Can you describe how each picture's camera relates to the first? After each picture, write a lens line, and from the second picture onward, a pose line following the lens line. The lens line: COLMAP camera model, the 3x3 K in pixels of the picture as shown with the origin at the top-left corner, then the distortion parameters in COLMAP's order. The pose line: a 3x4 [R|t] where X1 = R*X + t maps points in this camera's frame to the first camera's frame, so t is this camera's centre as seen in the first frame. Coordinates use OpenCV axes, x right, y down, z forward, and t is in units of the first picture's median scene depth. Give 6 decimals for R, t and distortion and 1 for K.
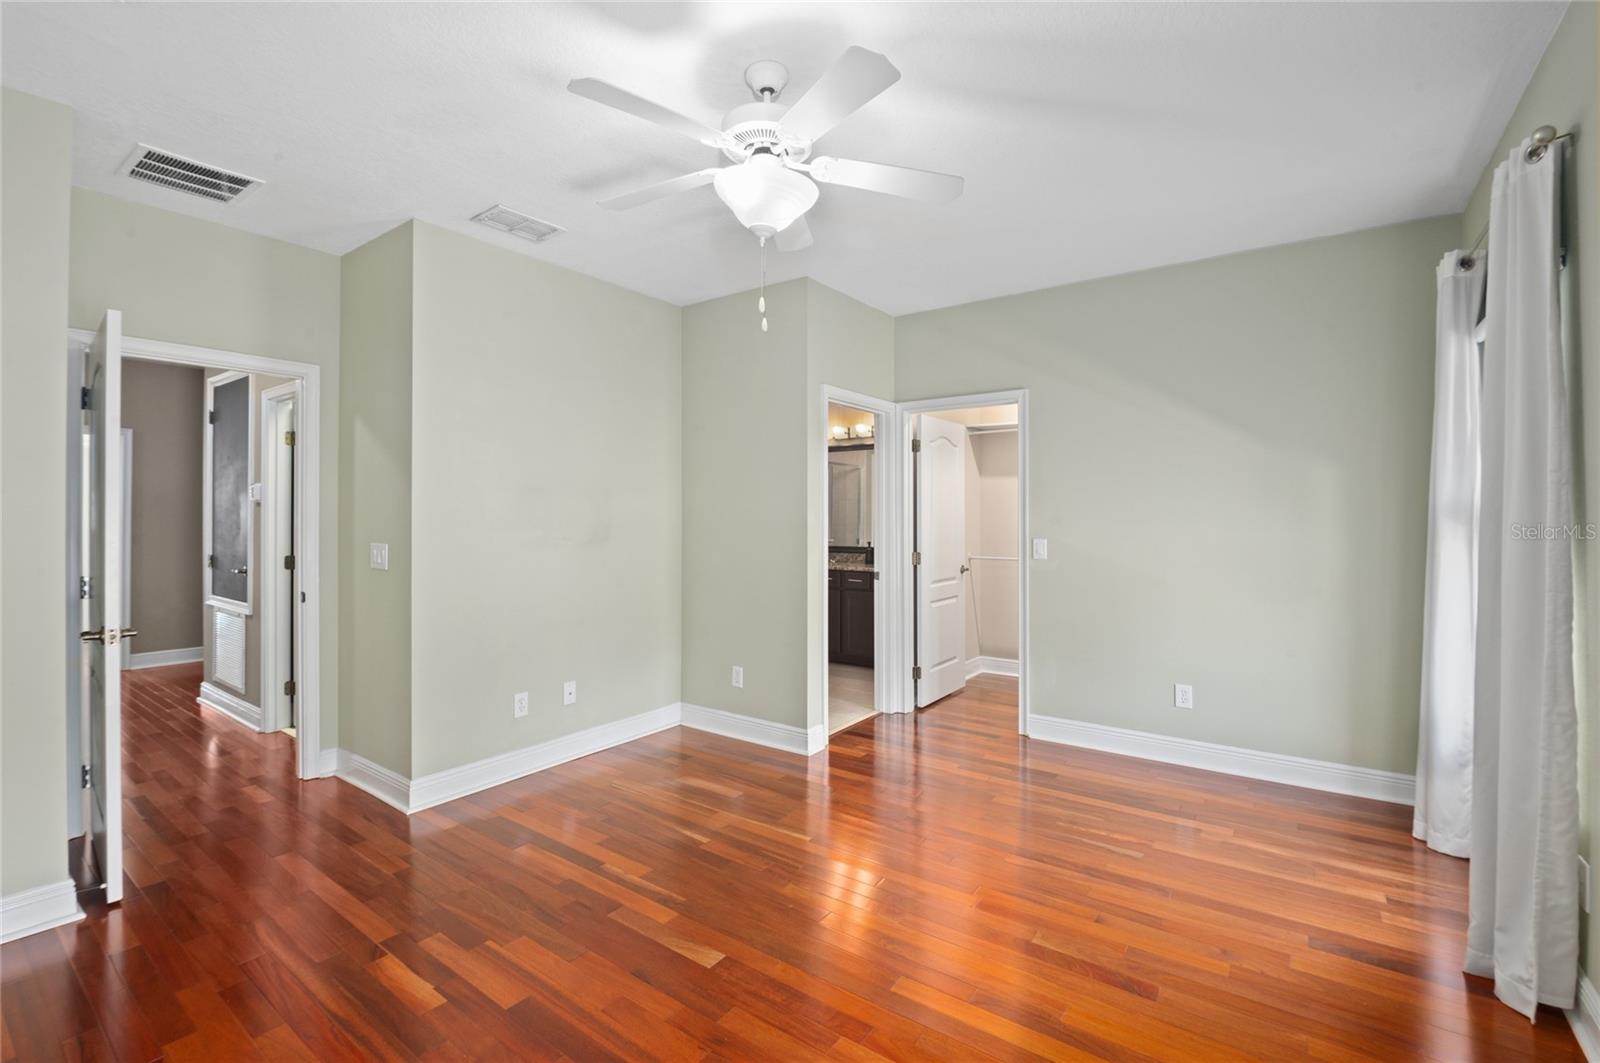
lens RADIAL K [[696.3, 0, 801.0], [0, 696.3, 519.5], [0, 0, 1]] dist [-0.004218, -0.006287]
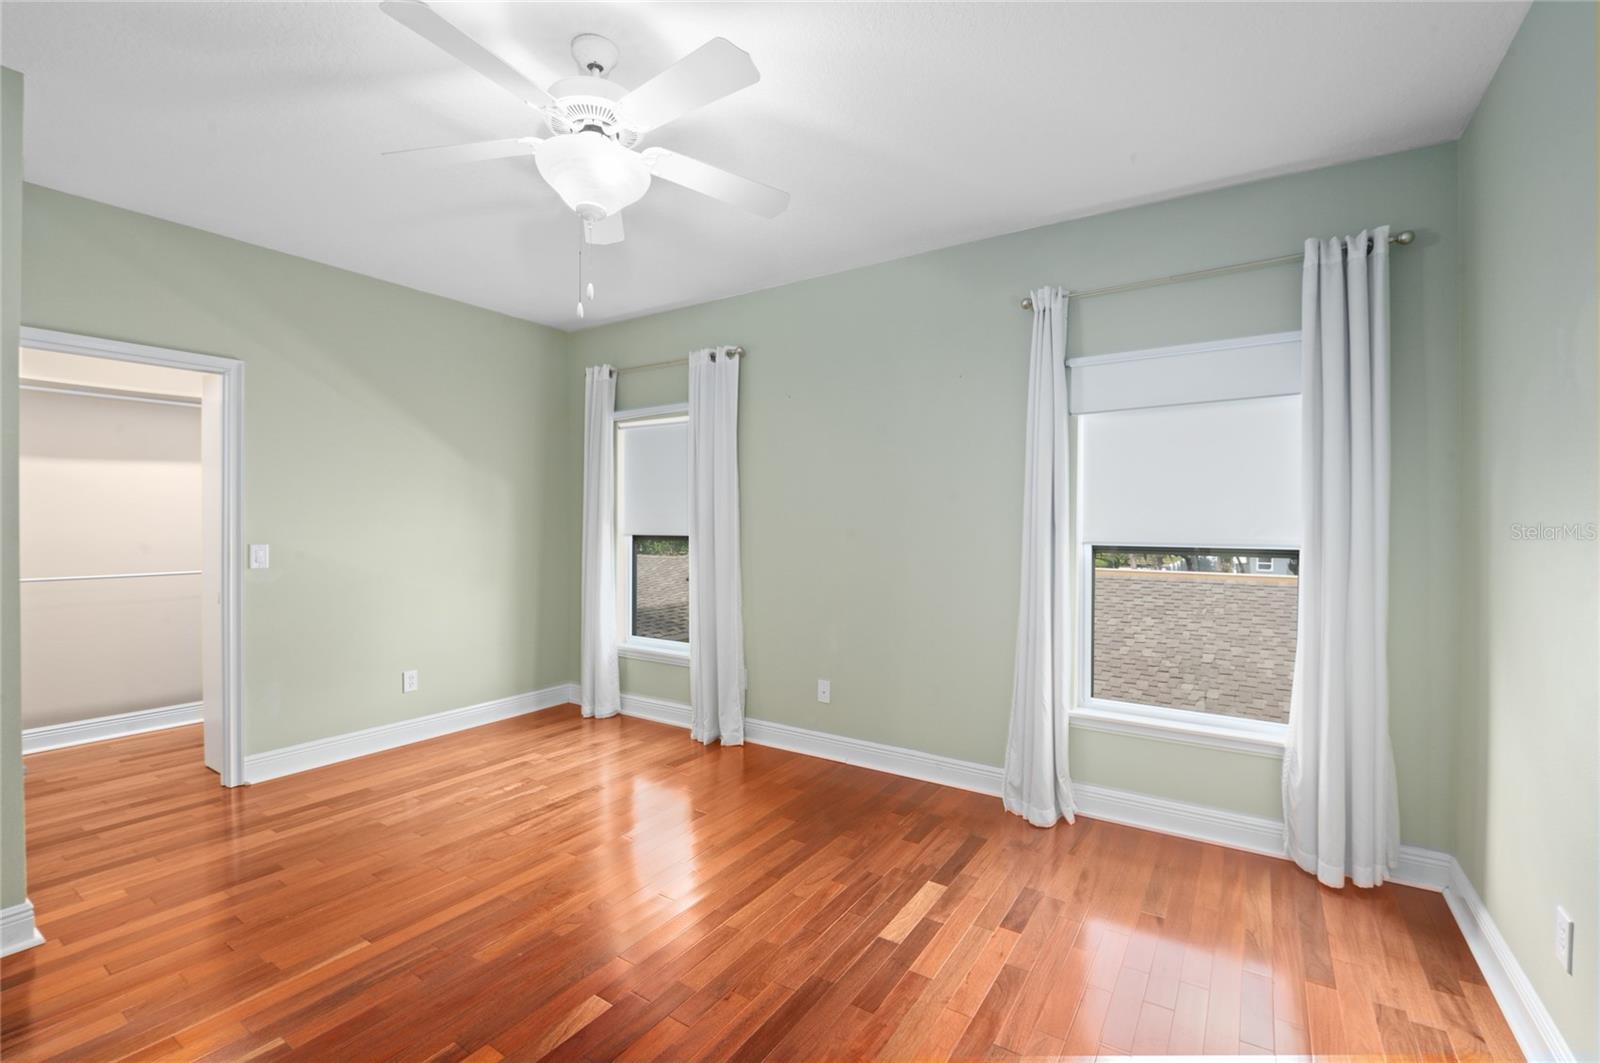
lens RADIAL K [[696.3, 0, 795.3], [0, 696.3, 528.4], [0, 0, 1]] dist [-0.004218, -0.006287]
pose [[-0.031143, -0.012765, 0.999433, -0.642426], [-0.002571, 0.999916, 0.012691, -0.004770], [-0.999512, -0.002174, -0.031174, 0.473397]]
